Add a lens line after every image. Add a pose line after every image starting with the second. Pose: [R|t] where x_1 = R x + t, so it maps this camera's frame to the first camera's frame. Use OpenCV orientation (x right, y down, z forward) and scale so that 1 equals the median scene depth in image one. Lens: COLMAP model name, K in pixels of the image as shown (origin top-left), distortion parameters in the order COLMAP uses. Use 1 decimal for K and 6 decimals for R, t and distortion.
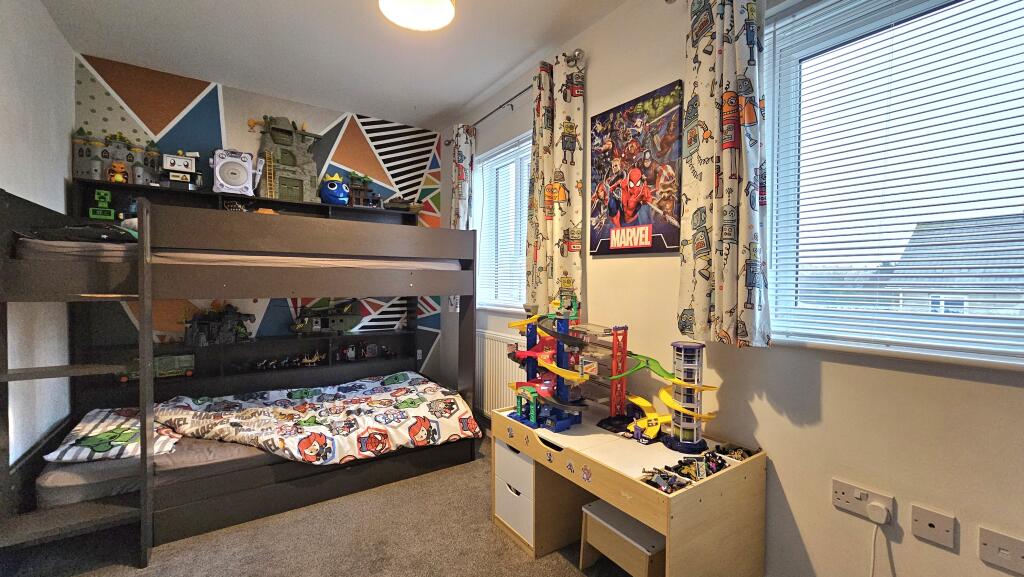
lens RADIAL K [[415.0, 0, 512.4], [0, 415.0, 290.3], [0, 0, 1]] dist [-0.000582, 0.000012]
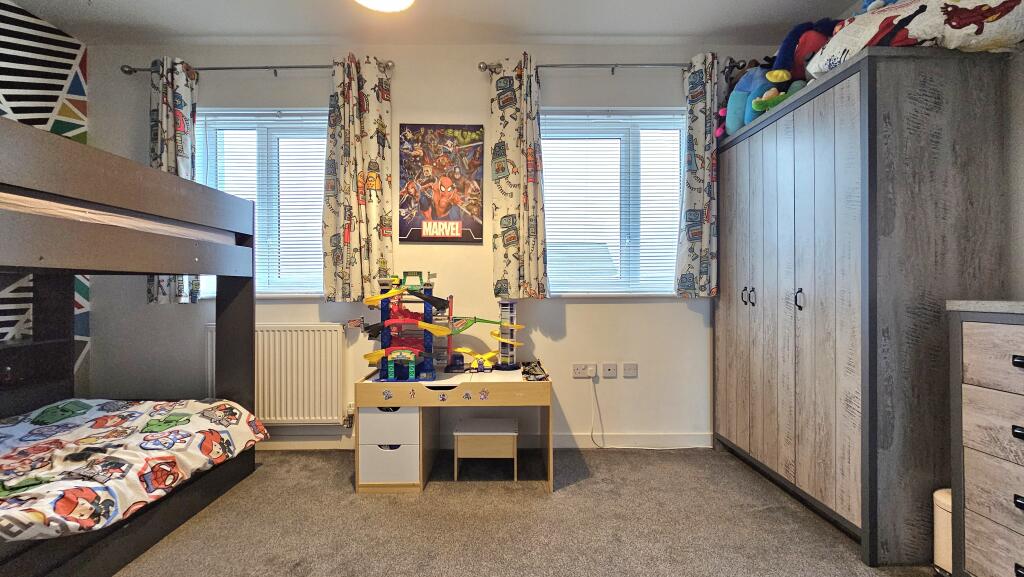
lens RADIAL K [[408.6, 0, 512.0], [0, 408.6, 288.5], [0, 0, 1]] dist [0.008013, -0.000248]
pose [[0.555296, -0.010261, 0.831590, -0.613507], [0.024709, 0.999686, -0.004164, 0.064490], [-0.831286, 0.022860, 0.555375, 0.102837]]
